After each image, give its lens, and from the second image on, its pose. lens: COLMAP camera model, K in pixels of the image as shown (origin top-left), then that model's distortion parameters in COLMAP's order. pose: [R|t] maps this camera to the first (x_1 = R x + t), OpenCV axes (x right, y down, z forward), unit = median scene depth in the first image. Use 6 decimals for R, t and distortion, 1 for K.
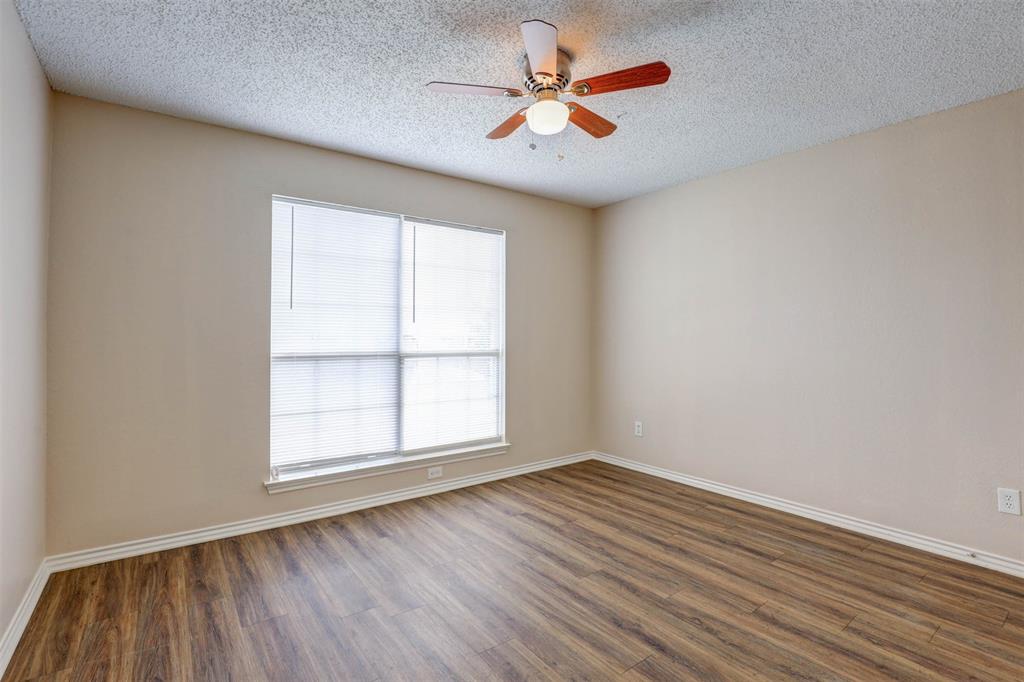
lens RADIAL K [[474.0, 0, 510.4], [0, 474.0, 310.9], [0, 0, 1]] dist [-0.030344, 0.005573]
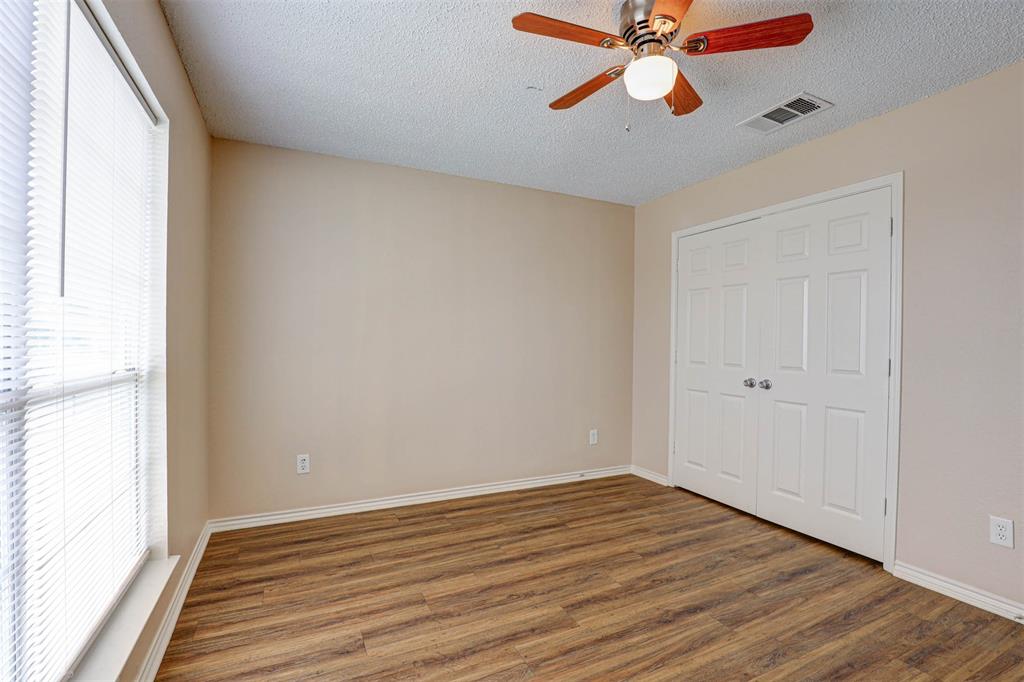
lens RADIAL K [[474.0, 0, 503.6], [0, 474.0, 337.4], [0, 0, 1]] dist [-0.030344, 0.005573]
pose [[0.191975, 0.005794, 0.981383, -0.677497], [-0.057512, 0.998330, 0.005356, 0.045724], [-0.979713, -0.057470, 0.191987, 0.942360]]
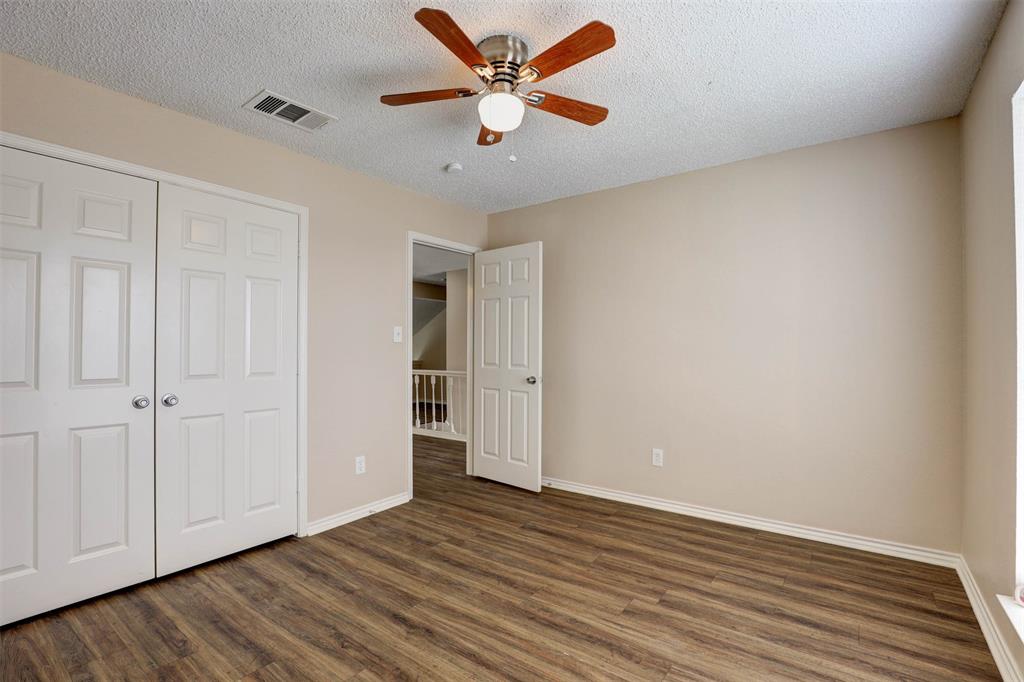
lens RADIAL K [[474.0, 0, 521.4], [0, 474.0, 340.3], [0, 0, 1]] dist [-0.030344, 0.005573]
pose [[-0.952286, -0.005065, -0.305164, 0.278844], [0.014579, 0.997966, -0.062060, 0.083186], [0.304858, -0.063548, -0.950275, 1.634782]]
